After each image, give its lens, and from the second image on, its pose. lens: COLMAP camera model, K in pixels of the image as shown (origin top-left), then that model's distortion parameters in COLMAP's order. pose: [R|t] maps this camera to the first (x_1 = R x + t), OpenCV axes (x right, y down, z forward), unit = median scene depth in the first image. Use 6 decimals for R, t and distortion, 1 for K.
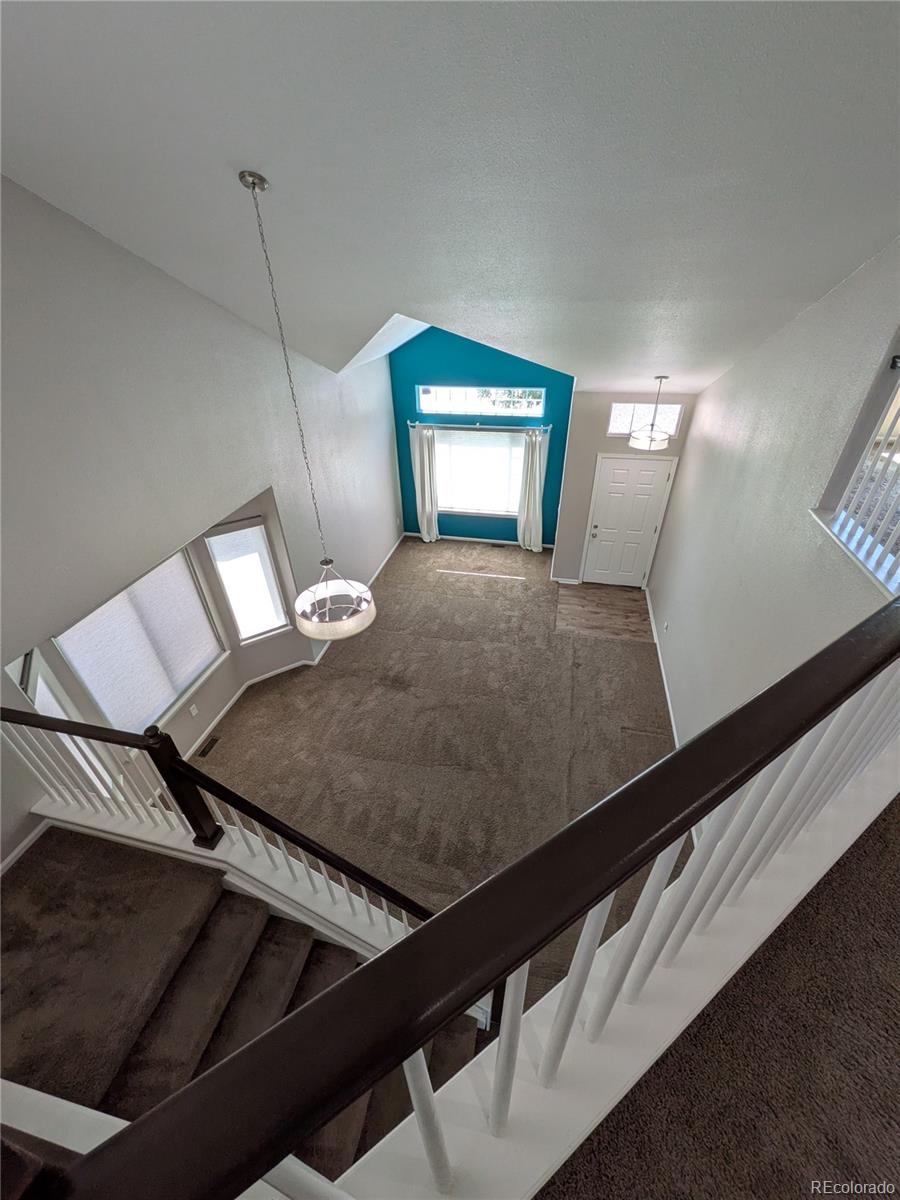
lens RADIAL K [[476.1, 0, 447.7], [0, 476.1, 600.0], [0, 0, 1]] dist [0.001107, -0.000268]
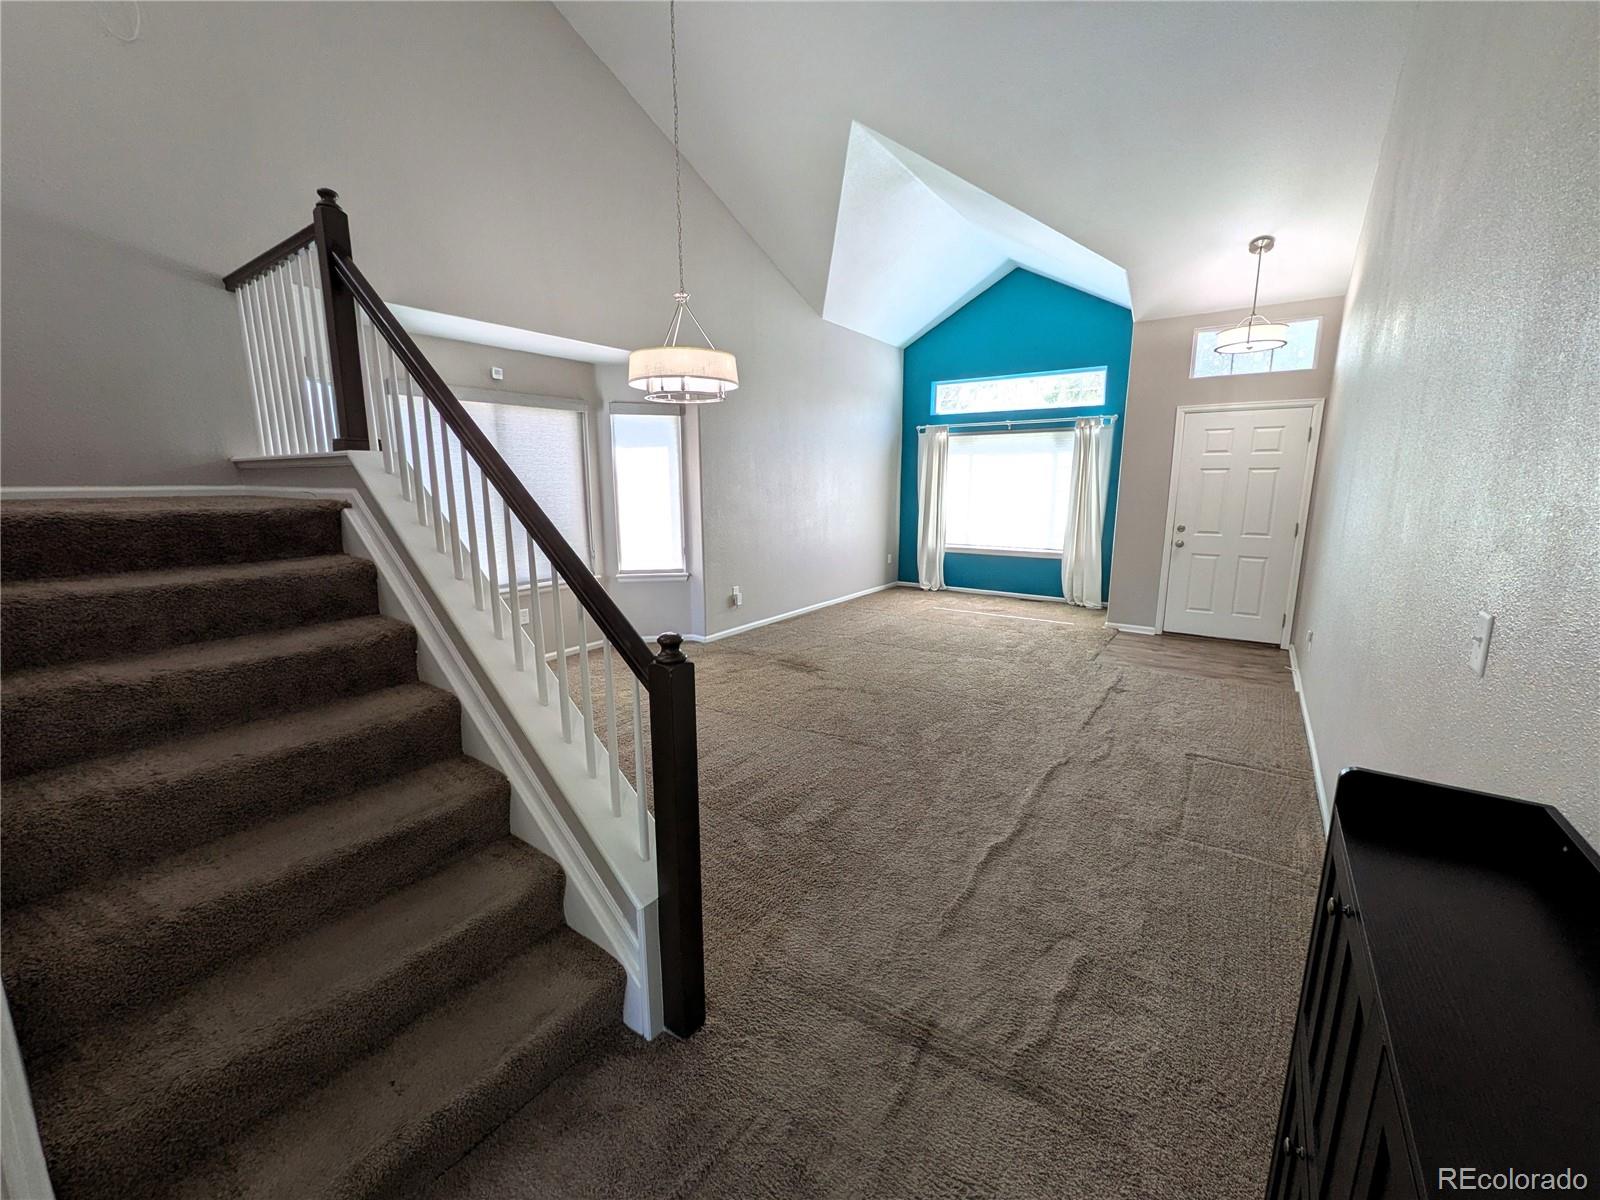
lens RADIAL K [[634.8, 0, 805.3], [0, 634.8, 596.5], [0, 0, 1]] dist [0.001107, -0.000268]
pose [[0.927033, 0.089726, -0.364087, 0.157886], [-0.231541, 0.900710, -0.367573, 0.317825], [0.294956, 0.425053, 0.855763, 0.182466]]
